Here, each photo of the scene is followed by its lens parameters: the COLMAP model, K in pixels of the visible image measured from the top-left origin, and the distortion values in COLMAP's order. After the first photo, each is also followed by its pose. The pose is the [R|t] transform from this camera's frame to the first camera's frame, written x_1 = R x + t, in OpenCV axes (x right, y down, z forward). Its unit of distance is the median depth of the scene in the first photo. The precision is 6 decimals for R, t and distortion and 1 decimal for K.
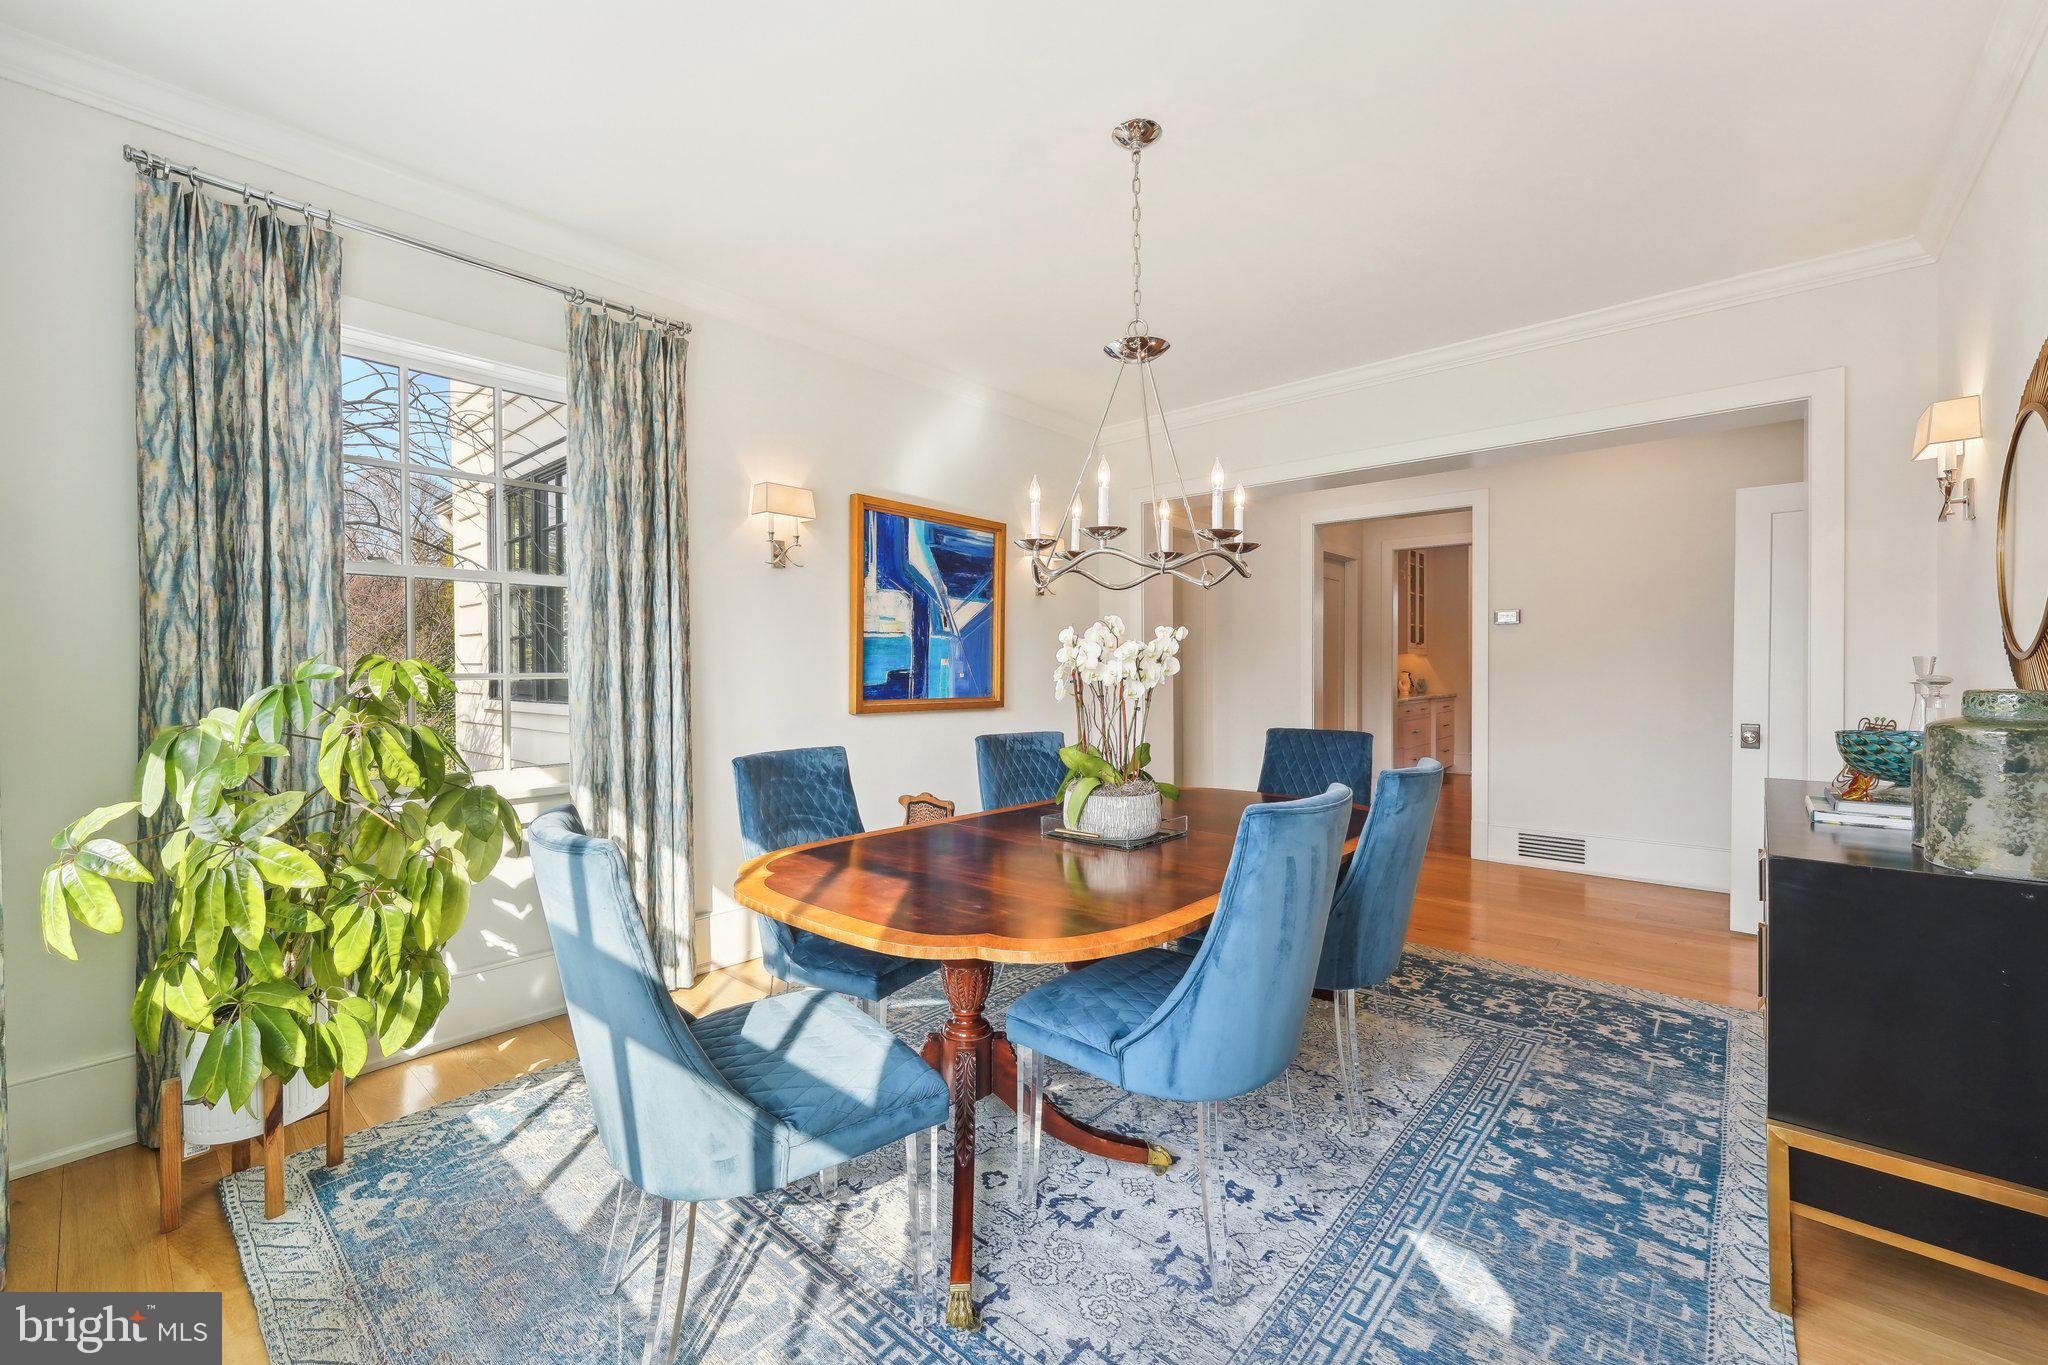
lens RADIAL K [[832.8, 0, 1027.2], [0, 832.8, 680.4], [0, 0, 1]] dist [0.008531, -0.001466]
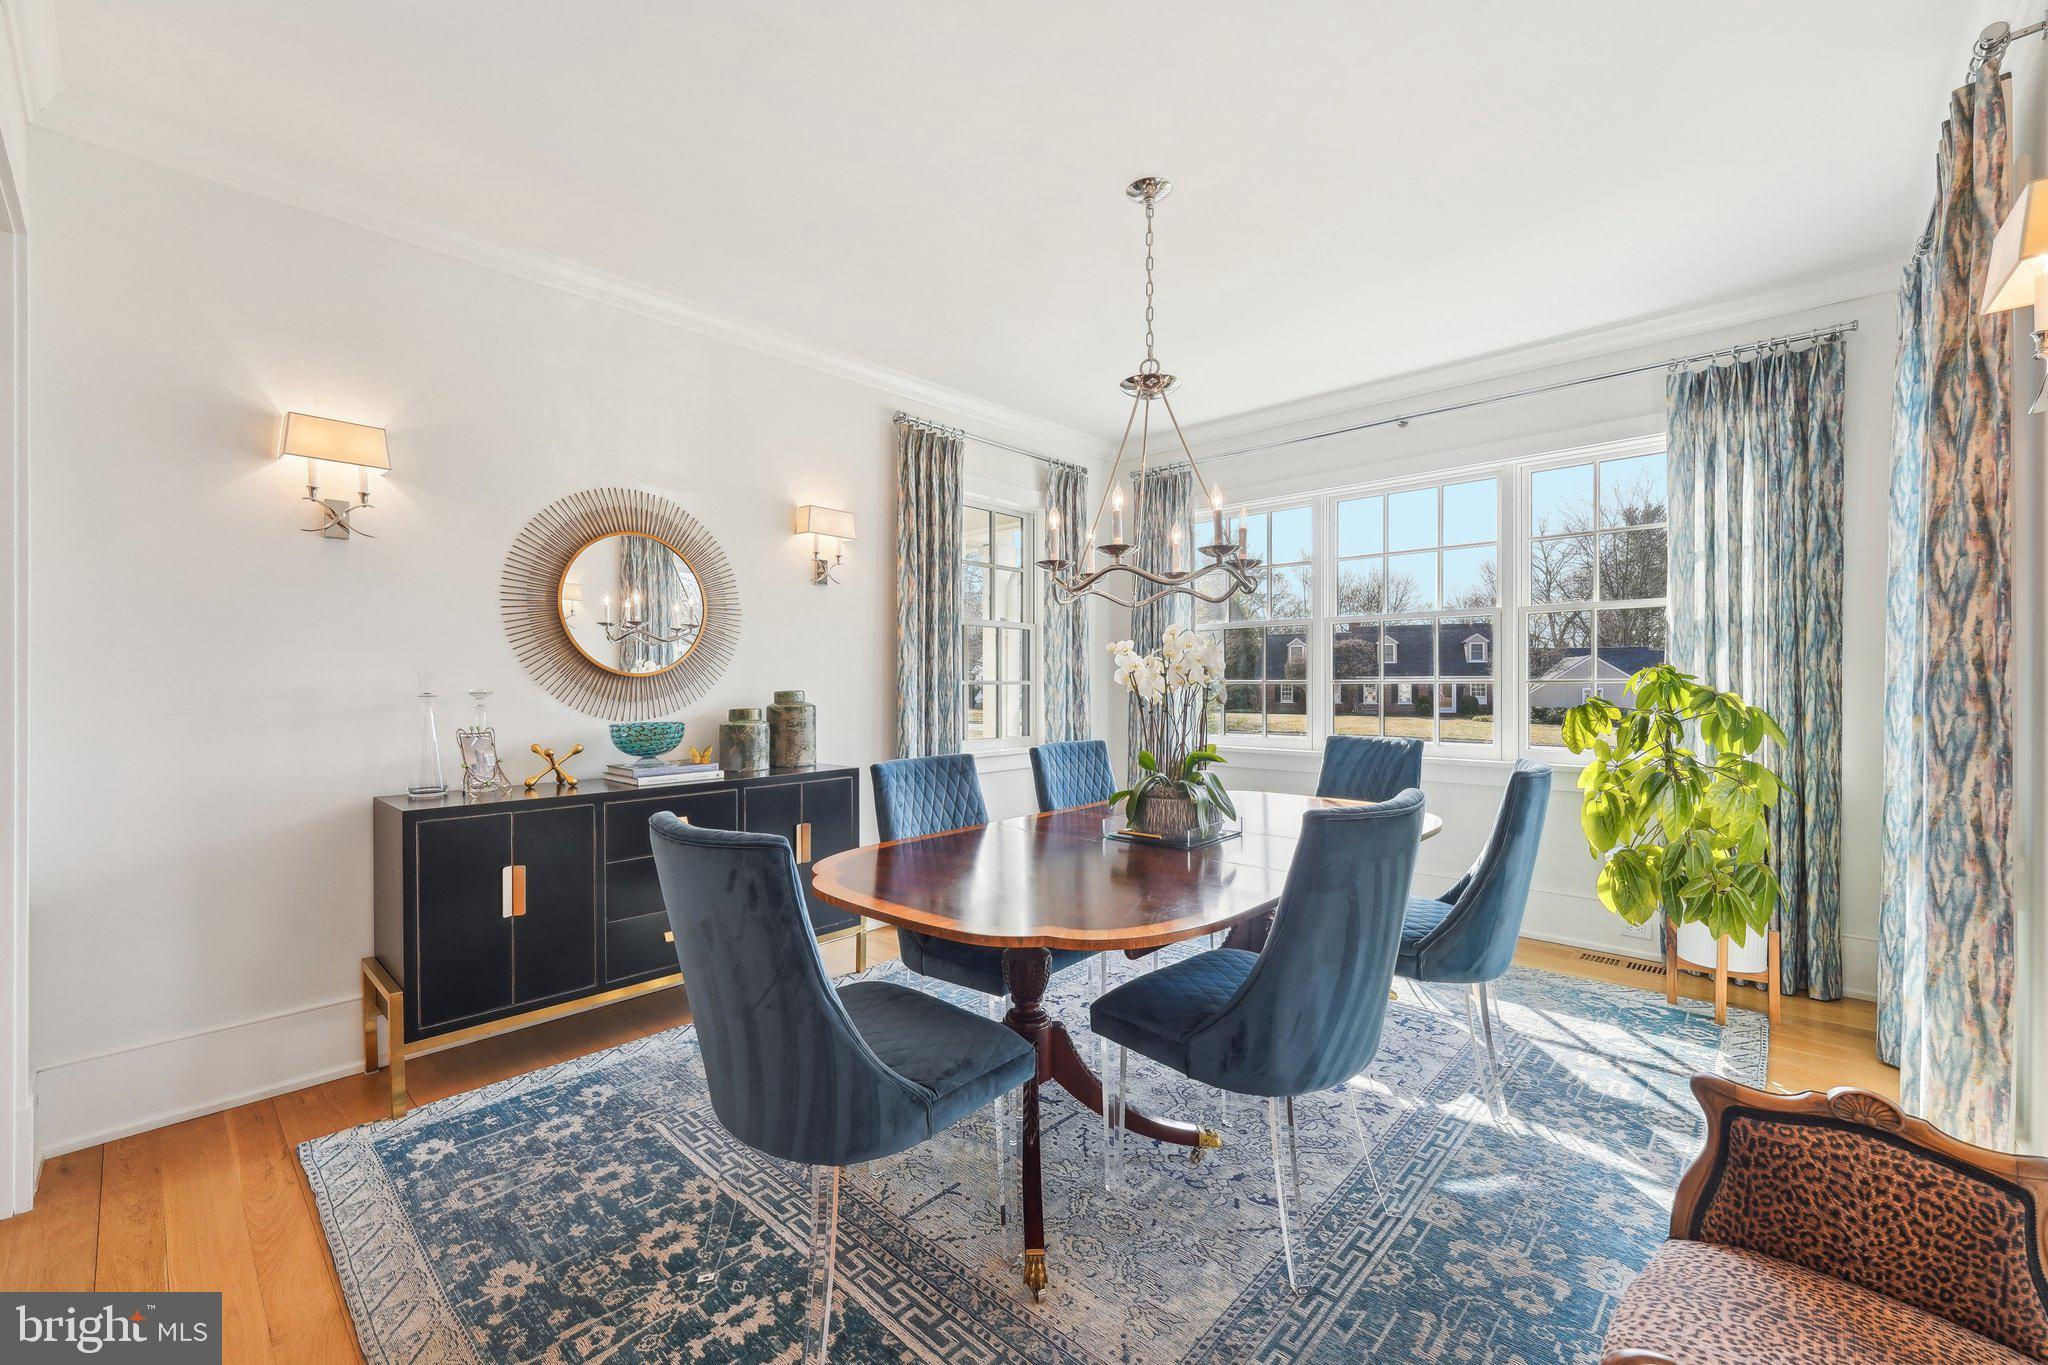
lens RADIAL K [[832.8, 0, 1016.4], [0, 832.8, 683.0], [0, 0, 1]] dist [0.008531, -0.001466]
pose [[-0.998932, 0.002401, 0.046148, 0.211991], [0.003160, 0.999861, 0.016365, -0.023243], [-0.046102, 0.016493, -0.998801, 1.708308]]
